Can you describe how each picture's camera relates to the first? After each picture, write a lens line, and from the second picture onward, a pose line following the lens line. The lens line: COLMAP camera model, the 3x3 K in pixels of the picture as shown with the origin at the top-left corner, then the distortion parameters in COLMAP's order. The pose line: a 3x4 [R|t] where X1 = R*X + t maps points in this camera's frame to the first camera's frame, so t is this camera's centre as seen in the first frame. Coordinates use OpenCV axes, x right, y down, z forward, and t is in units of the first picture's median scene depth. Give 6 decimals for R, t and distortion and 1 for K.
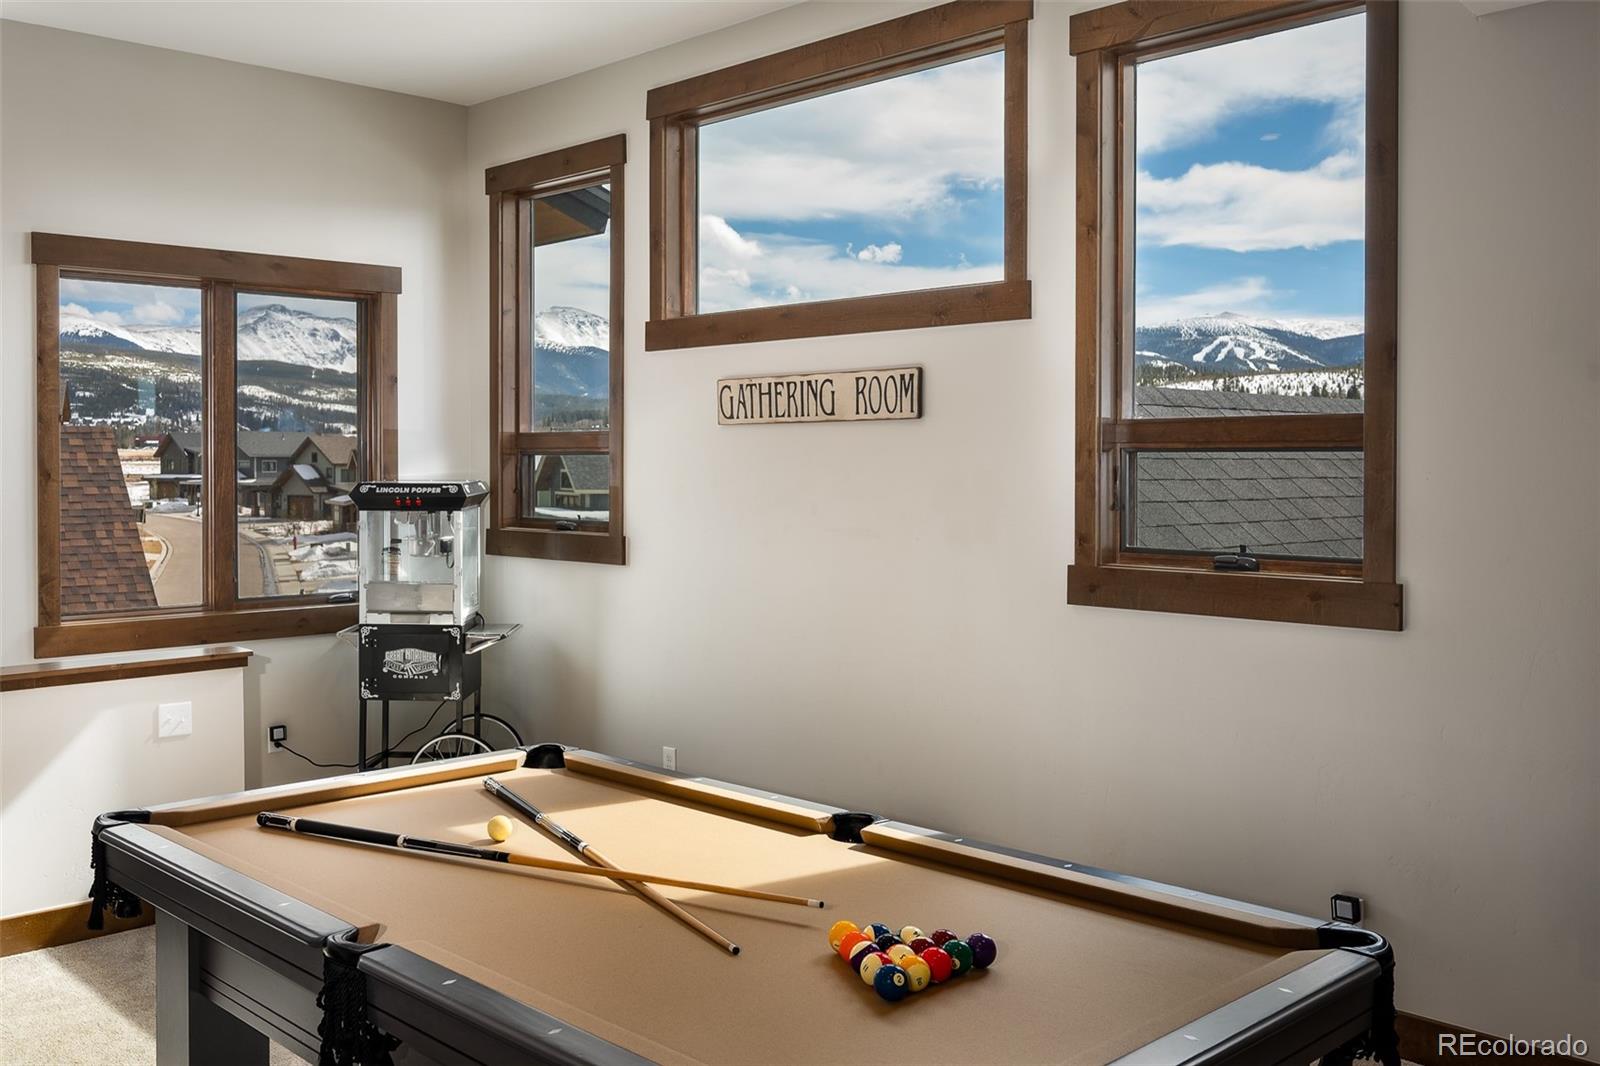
lens RADIAL K [[1467.2, 0, 797.5], [0, 1467.2, 517.3], [0, 0, 1]] dist [-0.003571, 0.000000]
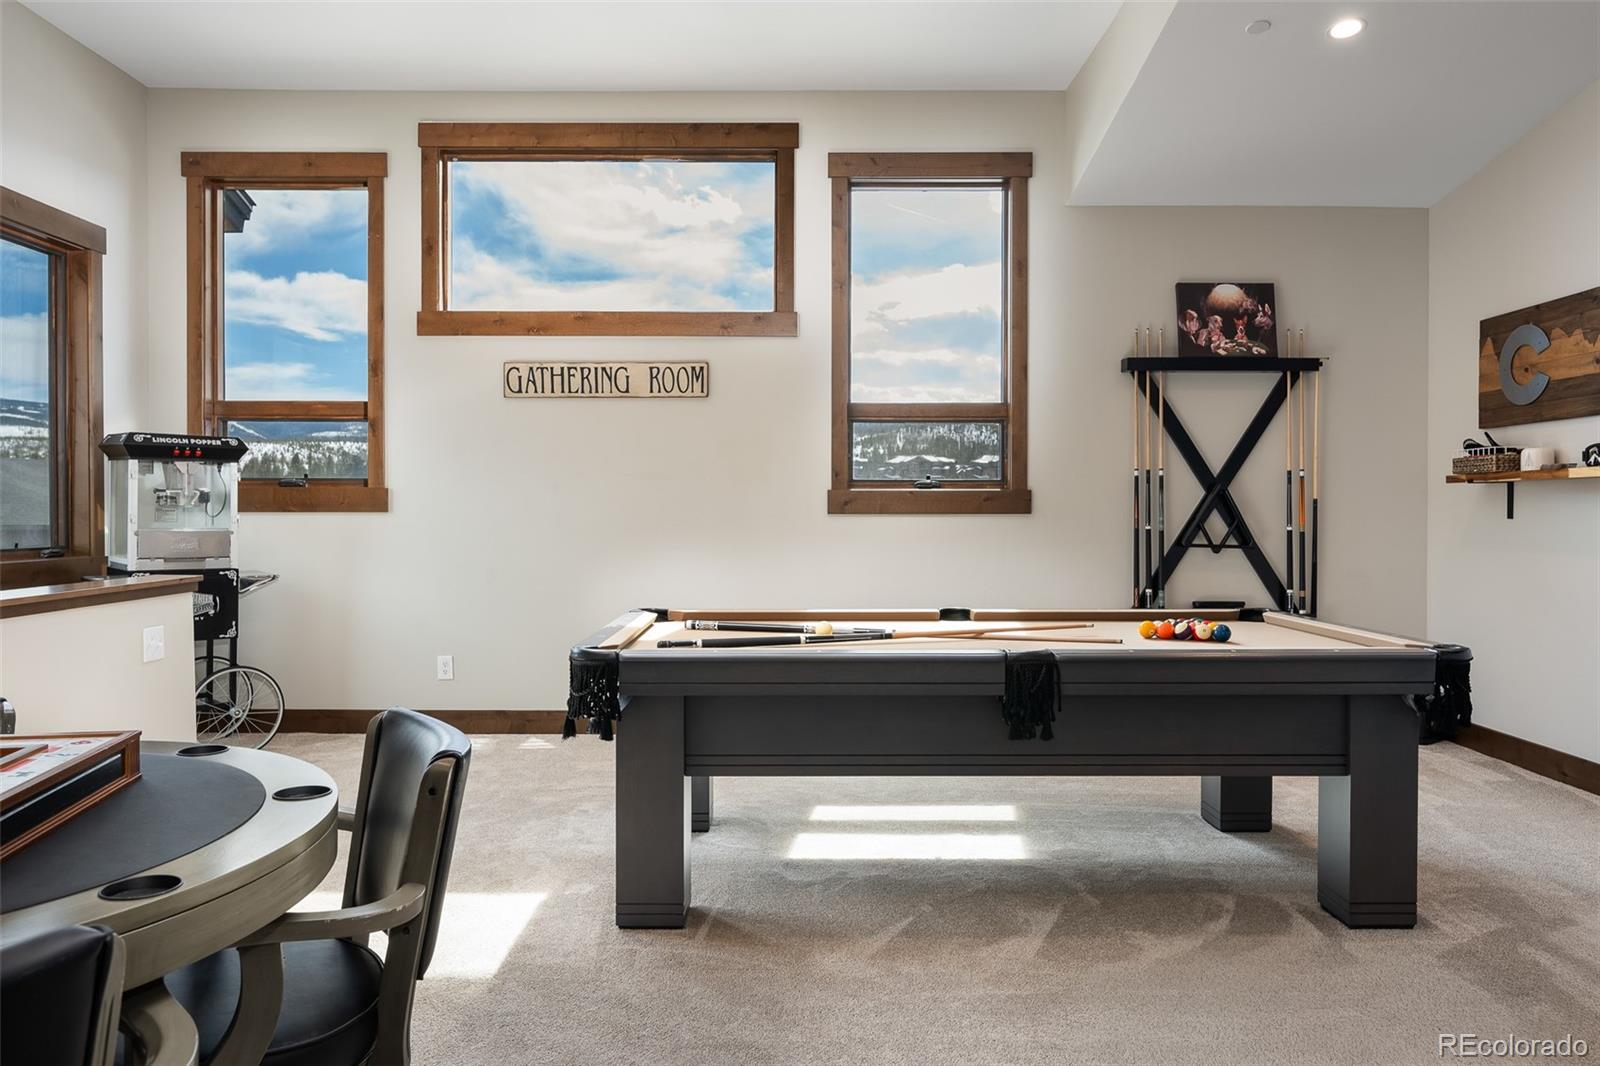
lens RADIAL K [[1076.3, 0, 801.3], [0, 1076.3, 540.1], [0, 0, 1]] dist [-0.004553, -0.002497]
pose [[0.689489, -0.018823, 0.724052, -0.587850], [0.027963, 0.999609, -0.000642, 0.073766], [-0.723757, 0.020689, 0.689745, 0.166708]]
